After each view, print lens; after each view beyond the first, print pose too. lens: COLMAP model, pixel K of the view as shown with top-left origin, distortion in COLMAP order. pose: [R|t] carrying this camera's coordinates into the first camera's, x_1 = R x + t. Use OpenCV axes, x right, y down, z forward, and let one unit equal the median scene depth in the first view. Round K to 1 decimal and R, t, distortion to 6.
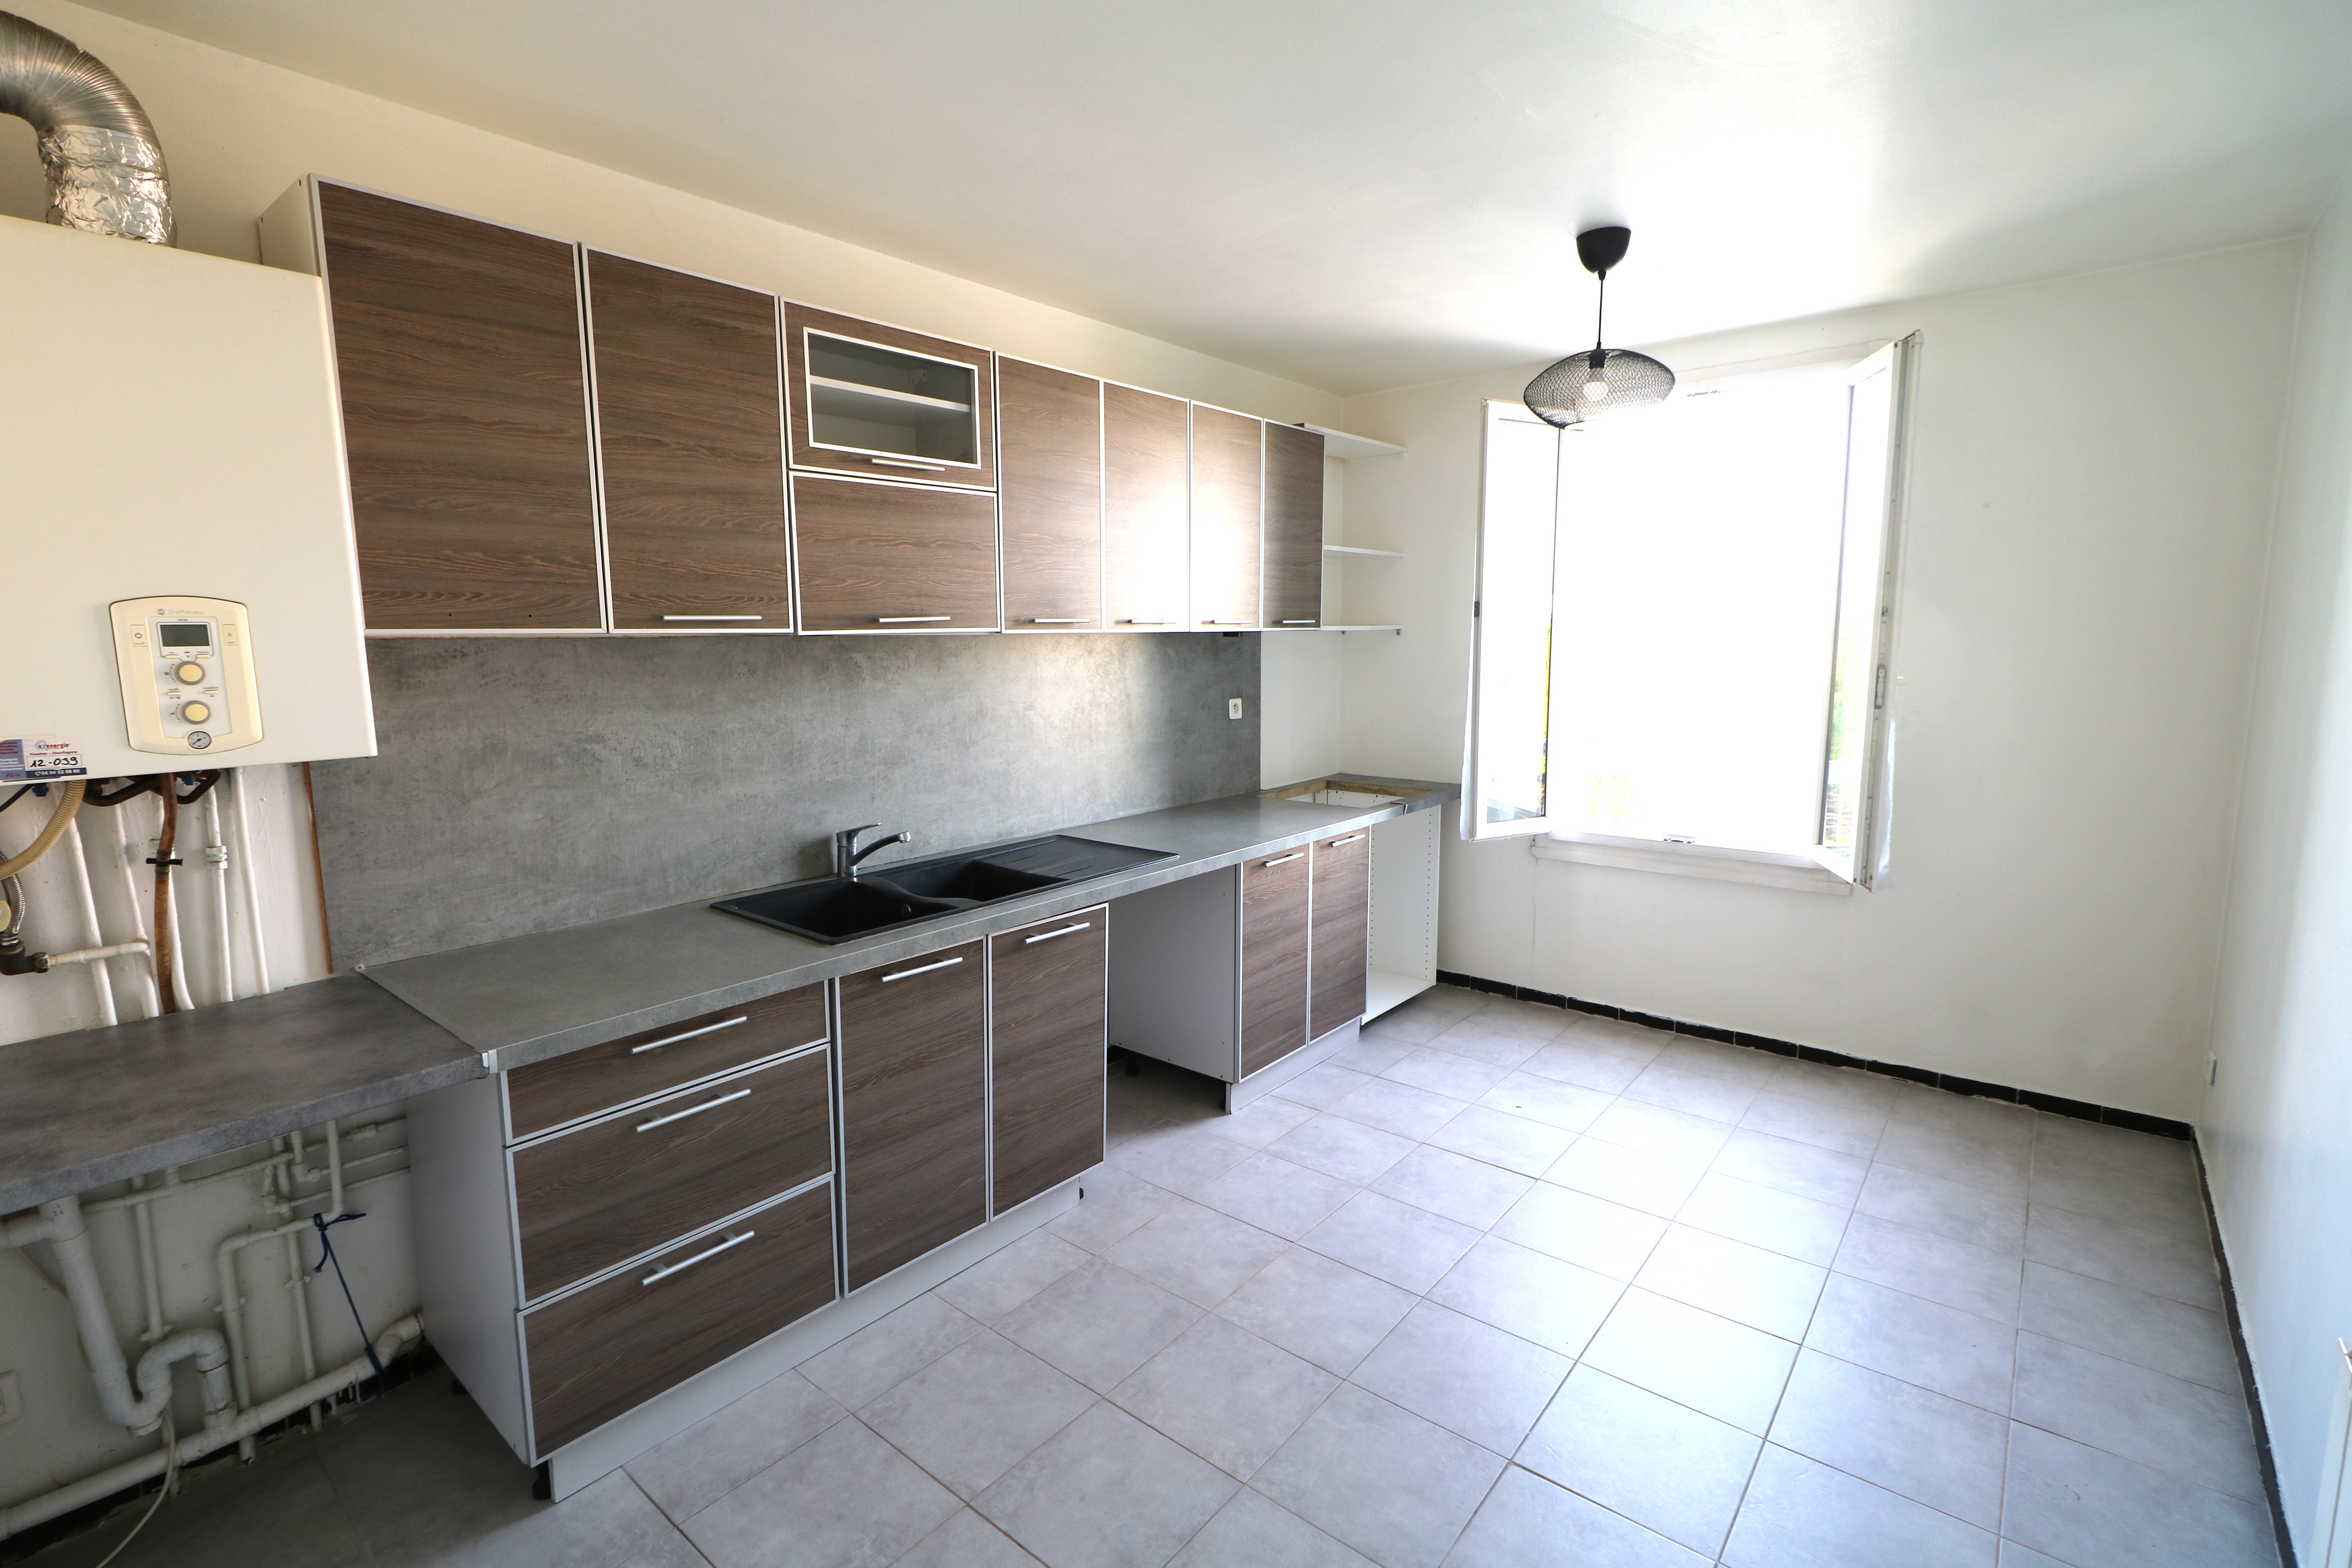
lens RADIAL K [[1078.1, 0, 1165.5], [0, 1078.1, 778.2], [0, 0, 1]] dist [0.006585, -0.001464]
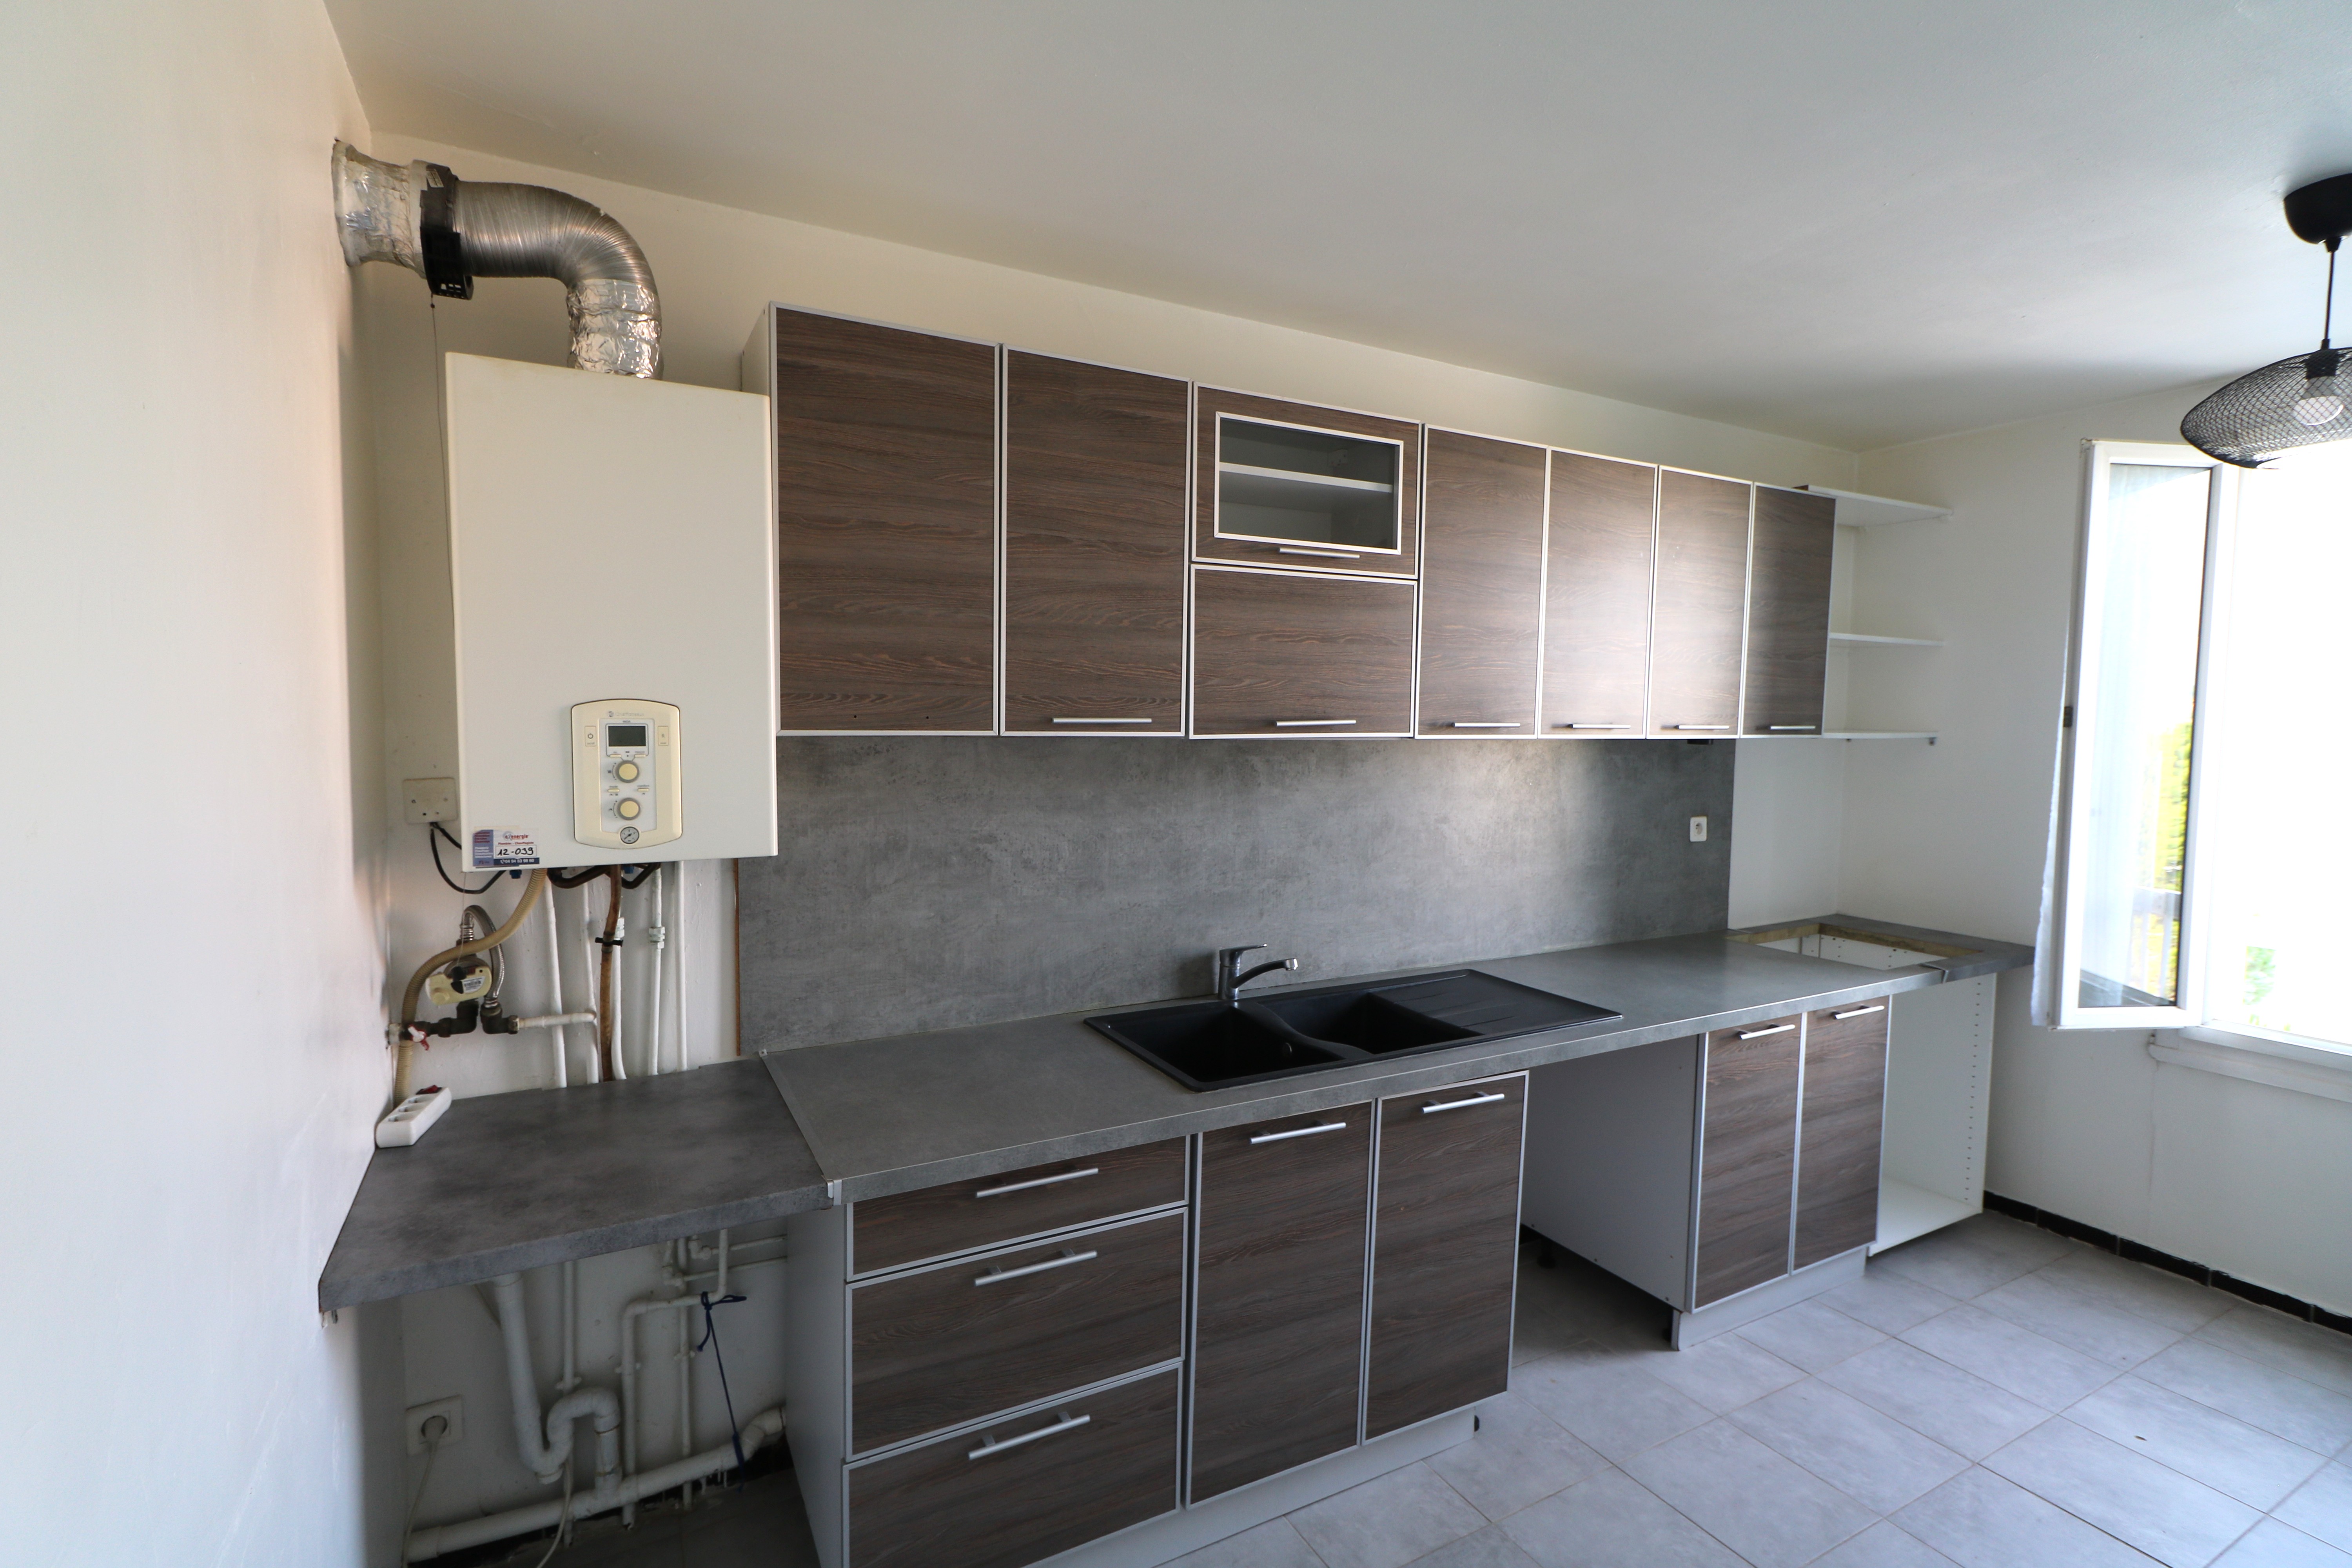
lens RADIAL K [[1078.1, 0, 1165.5], [0, 1078.1, 778.2], [0, 0, 1]] dist [0.006585, -0.001464]
pose [[0.928515, 0.041578, -0.368960, -0.019455], [-0.069685, 0.995567, -0.063175, -0.041502], [0.364698, 0.084370, 0.927296, 0.148854]]
